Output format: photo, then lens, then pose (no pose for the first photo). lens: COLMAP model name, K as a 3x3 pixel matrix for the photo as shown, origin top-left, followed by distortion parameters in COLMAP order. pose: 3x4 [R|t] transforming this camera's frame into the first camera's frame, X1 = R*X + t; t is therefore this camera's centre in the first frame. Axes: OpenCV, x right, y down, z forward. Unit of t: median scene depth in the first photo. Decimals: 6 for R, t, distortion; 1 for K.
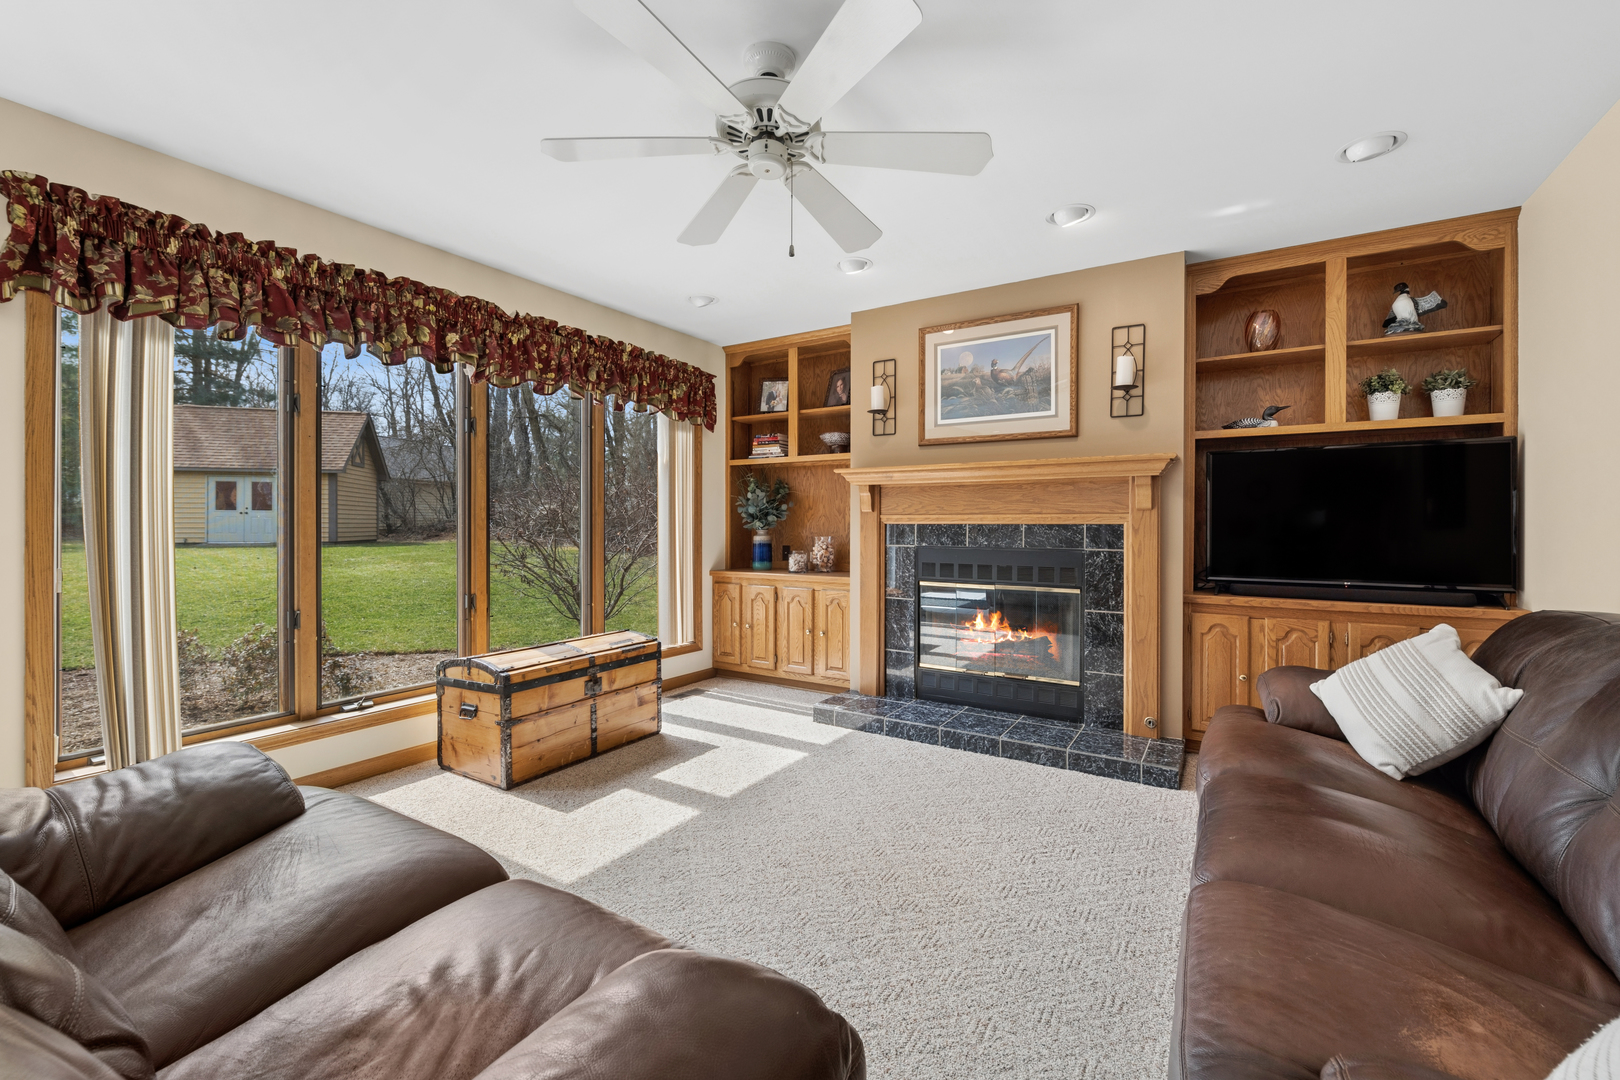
lens RADIAL K [[673.1, 0, 823.3], [0, 673.1, 526.6], [0, 0, 1]] dist [0.000892, -0.000004]
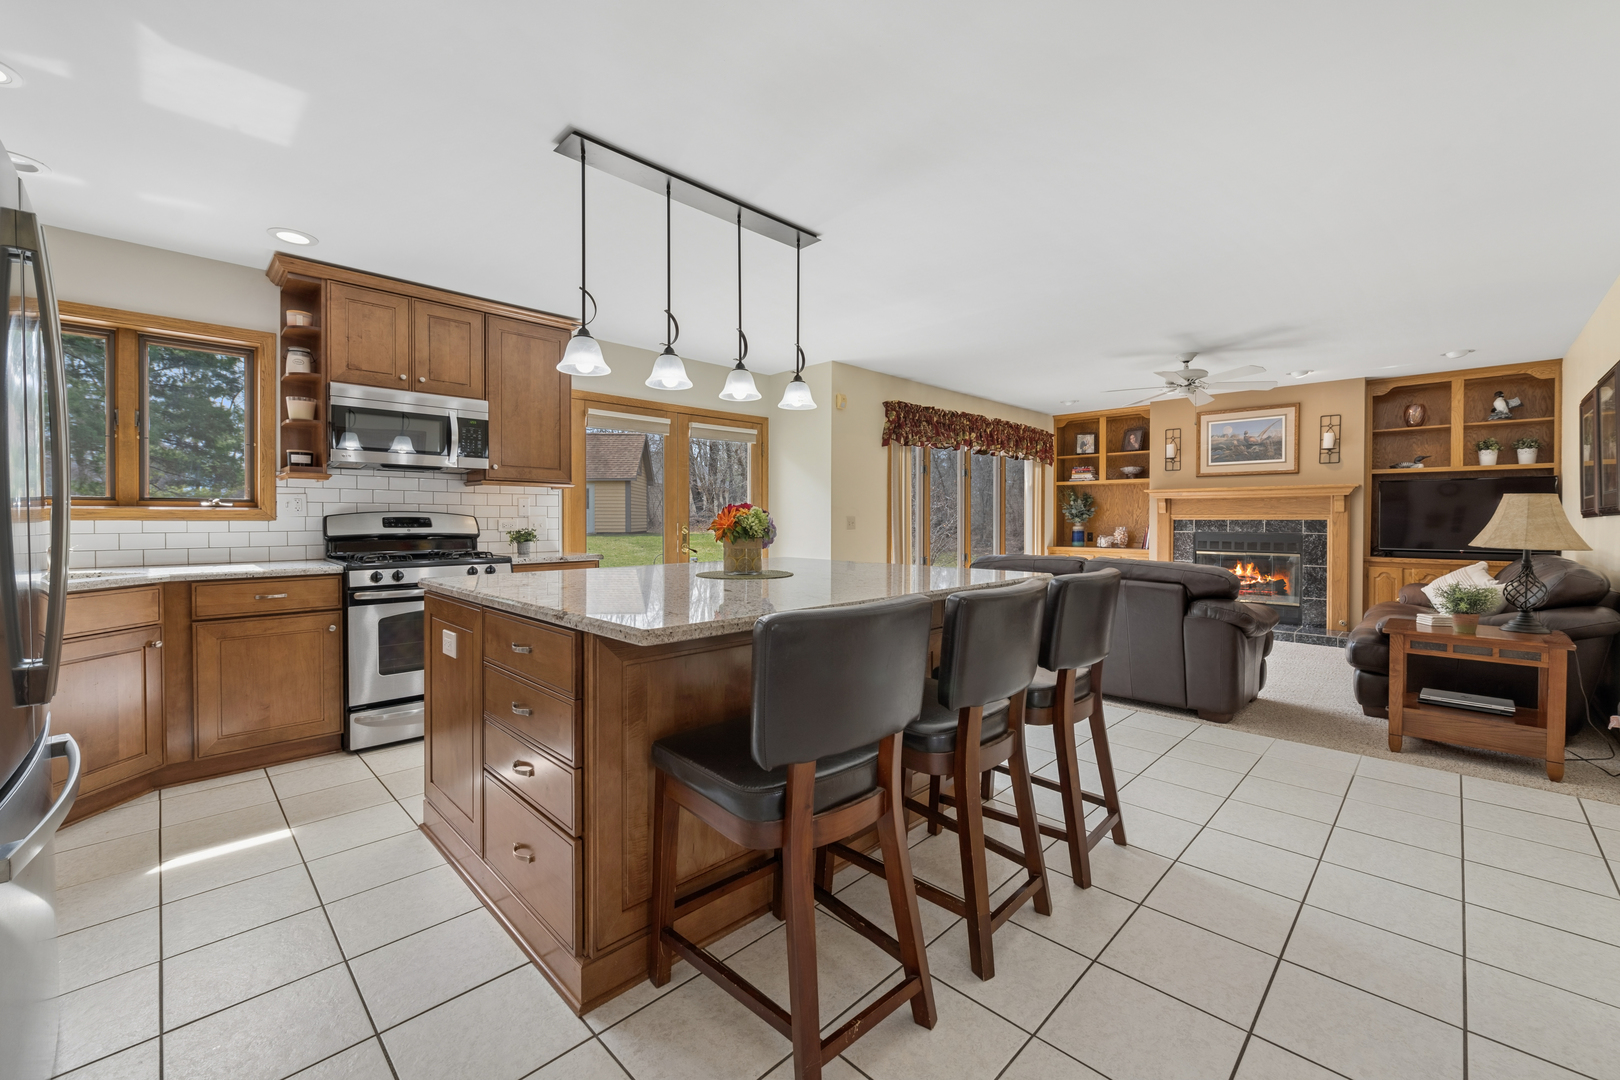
lens RADIAL K [[654.3, 0, 810.4], [0, 654.3, 525.9], [0, 0, 1]] dist [0.000118, 0.000102]
pose [[0.973424, 0.000636, -0.229008, -0.535258], [0.001145, 0.999970, 0.007642, -0.002499], [0.229006, -0.007701, 0.973395, -1.100419]]
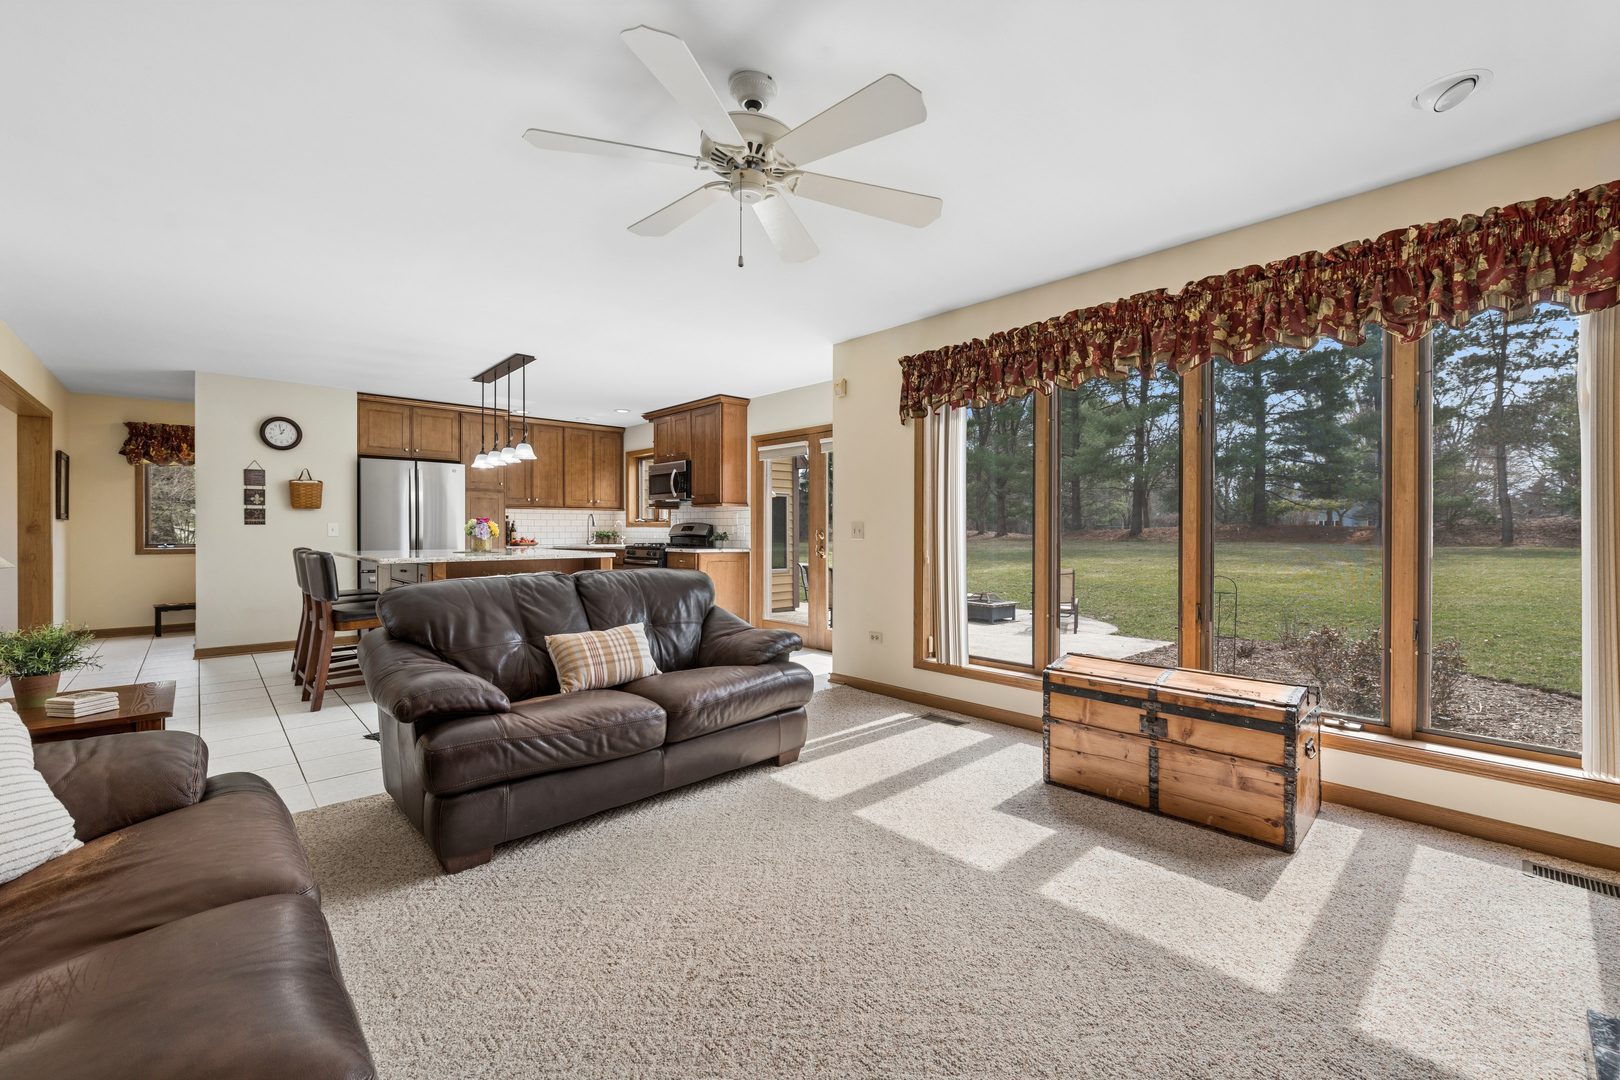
lens RADIAL K [[654.3, 0, 810.4], [0, 654.3, 525.9], [0, 0, 1]] dist [0.000118, 0.000102]
pose [[-0.268109, 0.000725, -0.963388, 0.496118], [-0.000635, 0.999999, 0.000929, -0.005125], [0.963389, 0.000861, -0.268108, 0.755732]]
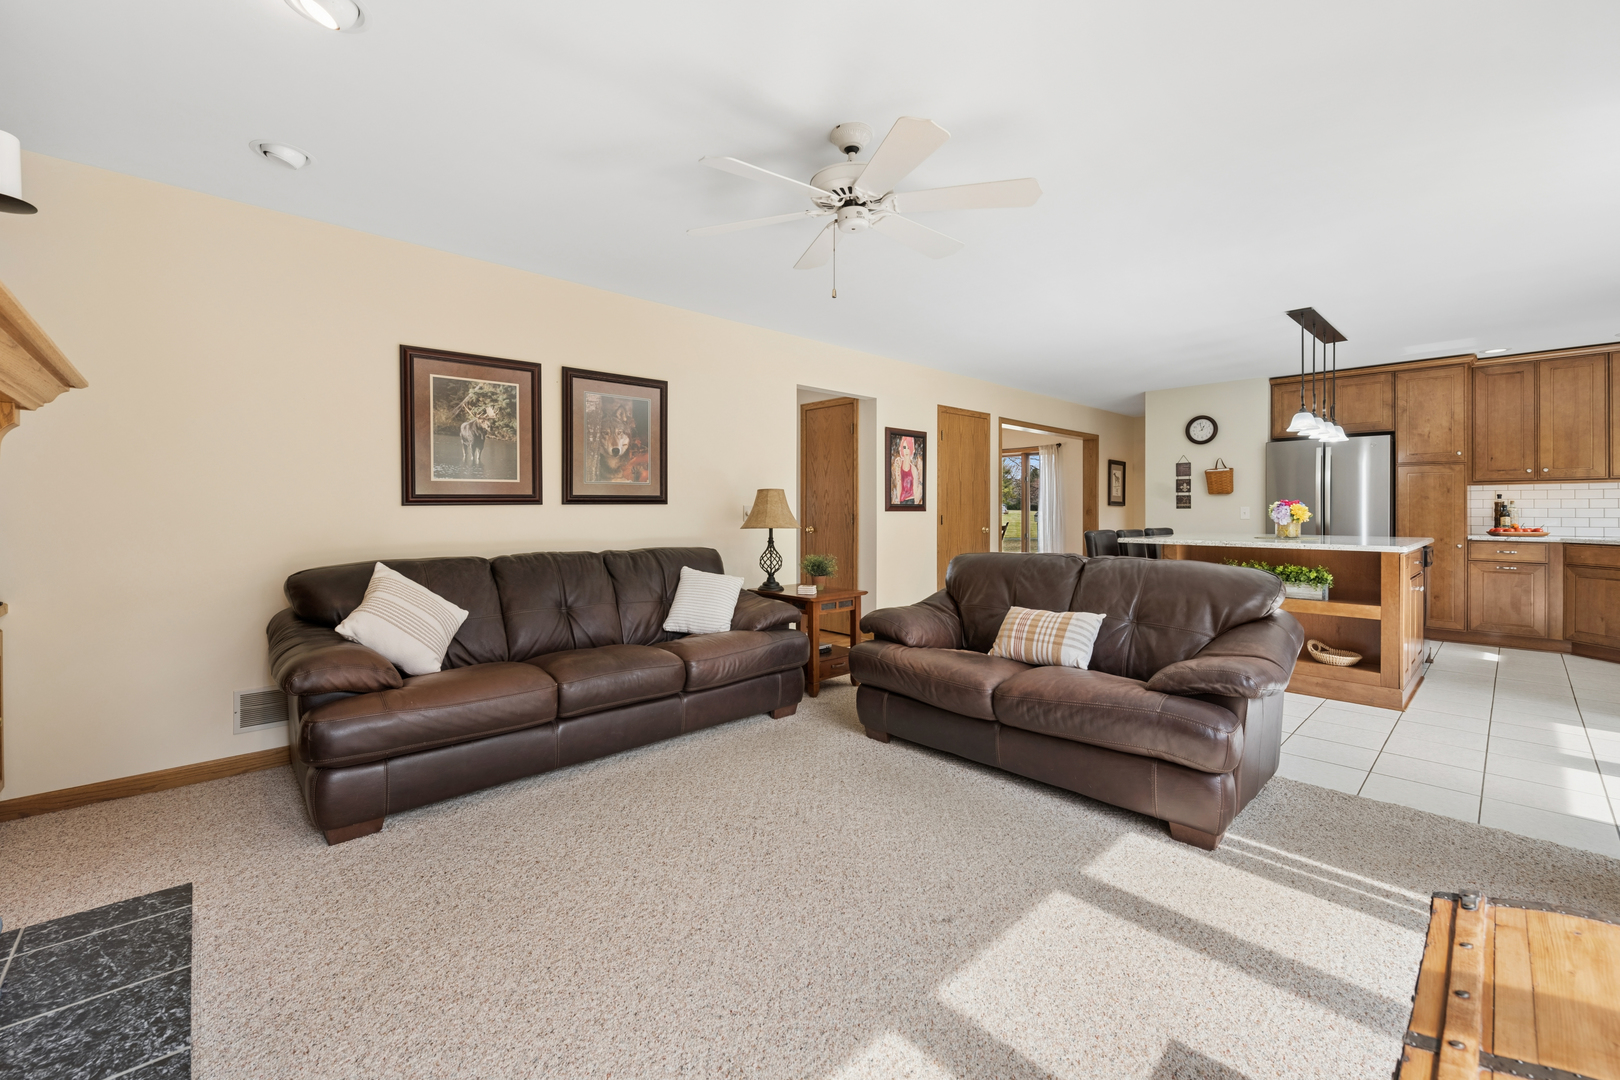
lens RADIAL K [[654.8, 0, 811.4], [0, 654.8, 514.7], [0, 0, 1]] dist [-0.000172, 0.000018]
pose [[-0.963649, 0.003026, 0.267155, -0.185518], [0.004814, 0.999970, 0.006039, -0.004952], [-0.267128, 0.007106, -0.963635, 1.203216]]
